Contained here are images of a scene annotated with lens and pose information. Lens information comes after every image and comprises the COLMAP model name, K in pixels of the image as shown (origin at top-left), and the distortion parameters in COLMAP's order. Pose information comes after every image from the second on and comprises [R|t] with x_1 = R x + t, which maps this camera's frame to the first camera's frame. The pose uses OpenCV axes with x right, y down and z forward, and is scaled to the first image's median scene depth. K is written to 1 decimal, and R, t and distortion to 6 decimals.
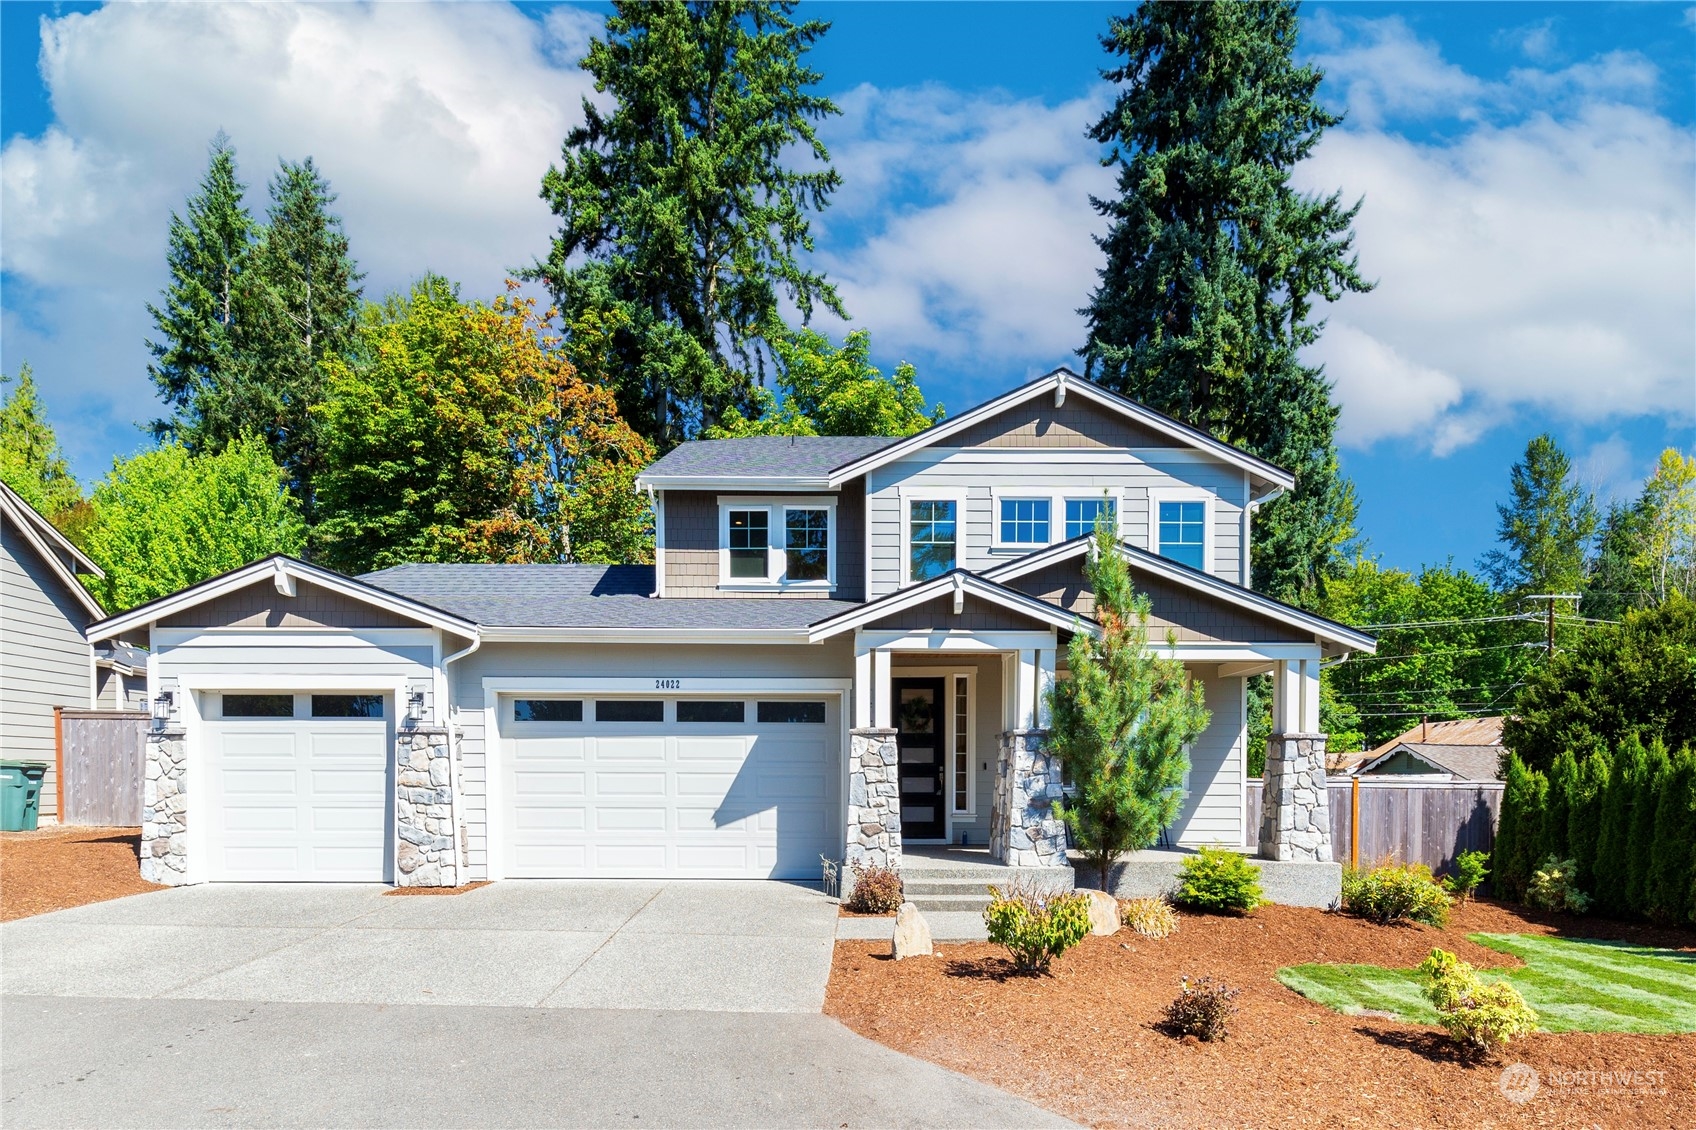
lens RADIAL K [[814.8, 0, 825.5], [0, 814.8, 535.5], [0, 0, 1]] dist [0.003307, -0.000307]
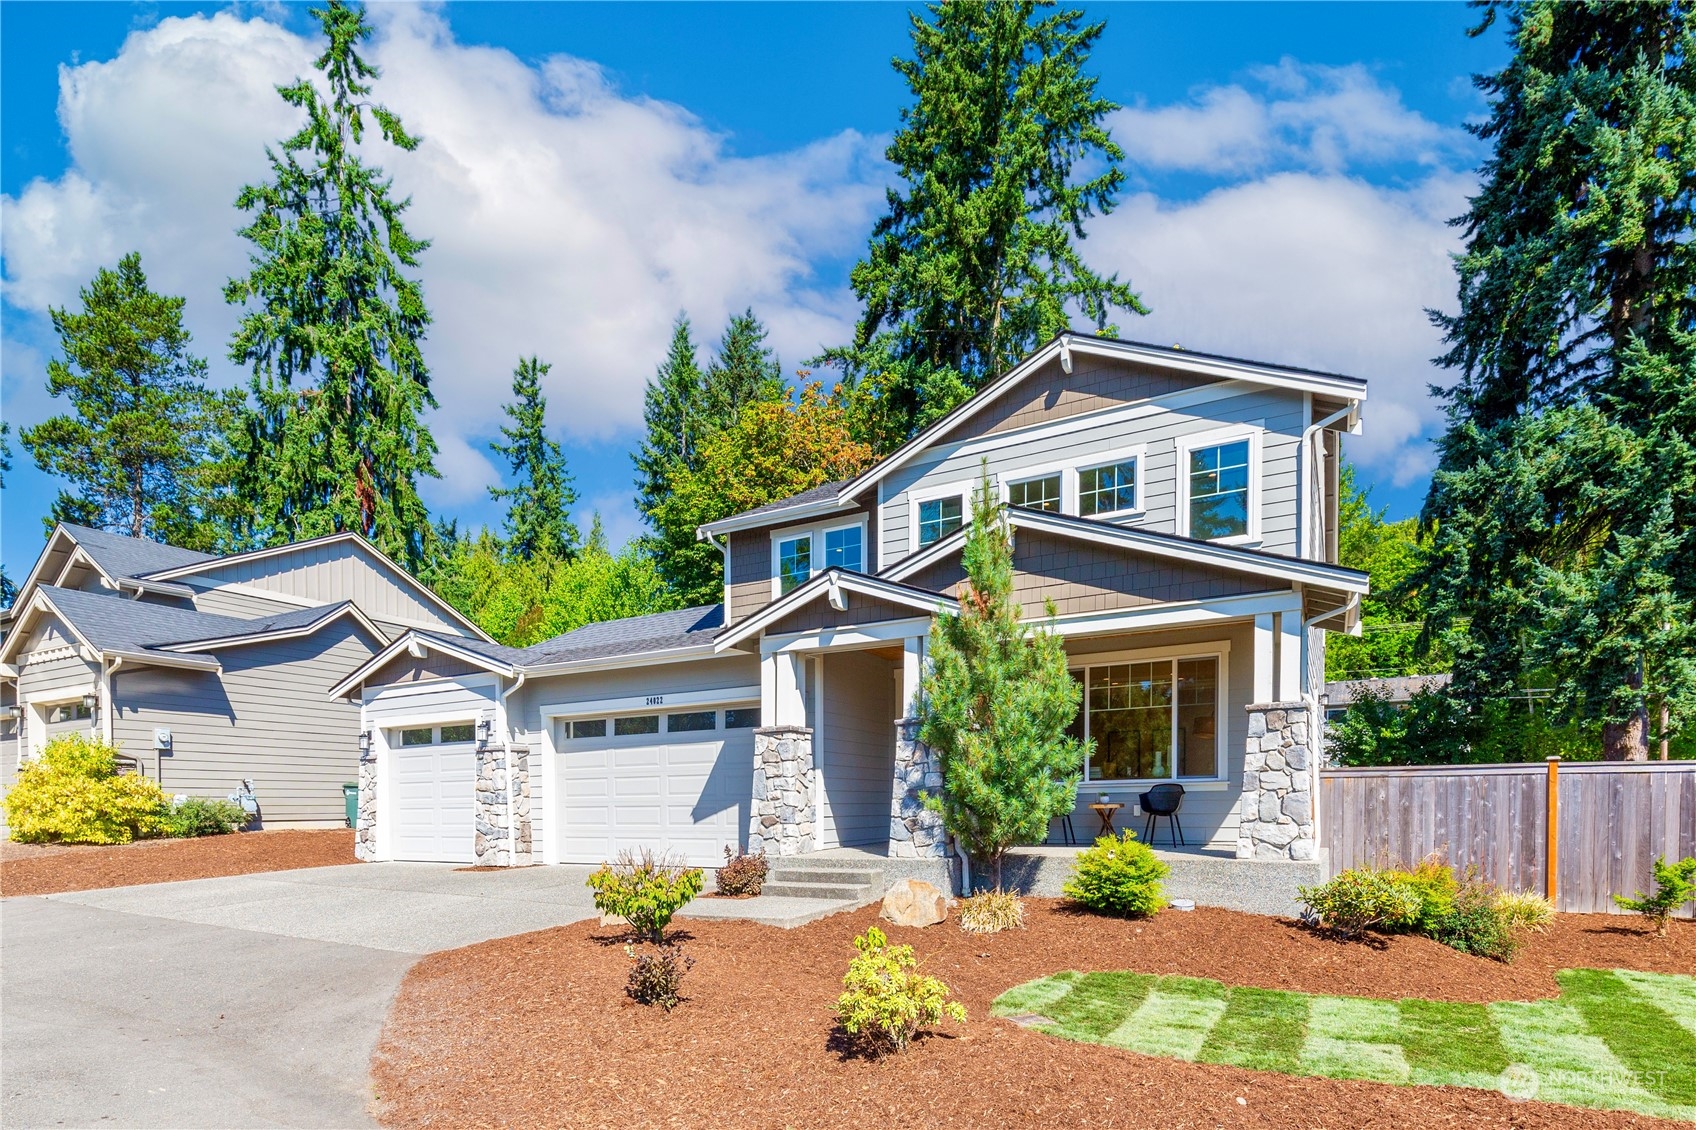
lens RADIAL K [[775.8, 0, 848.0], [0, 775.8, 565.0], [0, 0, 1]] dist [0.001852, 0.000388]
pose [[0.885017, -0.151153, -0.440339, 0.572154], [0.148776, 0.988056, -0.040147, 0.075838], [0.441147, -0.029981, 0.896934, 0.128002]]
